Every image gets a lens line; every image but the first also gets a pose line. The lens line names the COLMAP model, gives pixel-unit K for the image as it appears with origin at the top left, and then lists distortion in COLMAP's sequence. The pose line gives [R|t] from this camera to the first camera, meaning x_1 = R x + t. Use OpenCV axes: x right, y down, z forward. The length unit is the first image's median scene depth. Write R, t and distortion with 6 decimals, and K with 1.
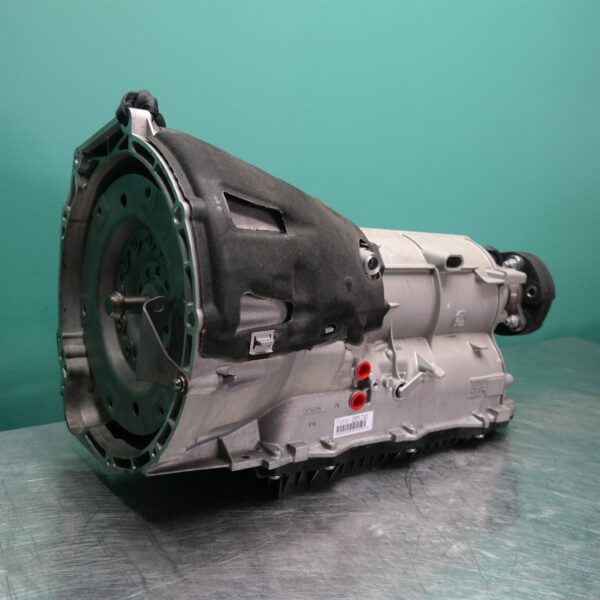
lens RADIAL K [[713.3, 0, 300.0], [0, 713.3, 300.0], [0, 0, 1]] dist [-0.019193, -0.011064]
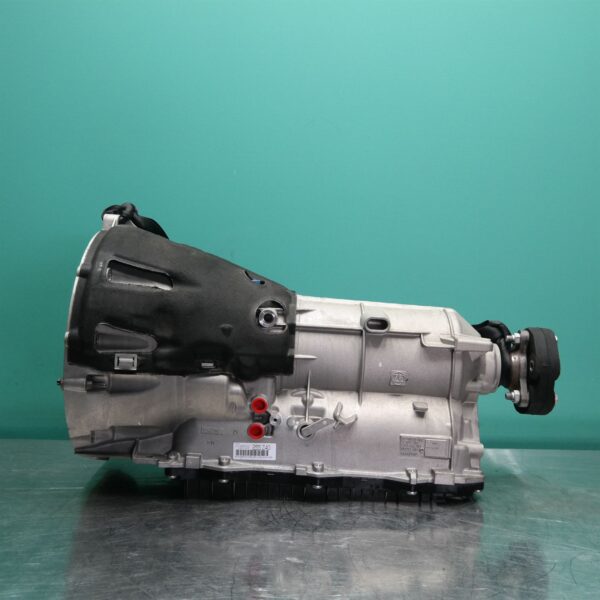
lens RADIAL K [[713.3, 0, 300.0], [0, 713.3, 300.0], [0, 0, 1]] dist [-0.019193, -0.011064]
pose [[0.805379, -0.027750, -0.592110, 0.852196], [-0.083926, 0.983502, -0.160248, 0.108105], [0.586789, 0.178754, 0.789763, 0.044512]]
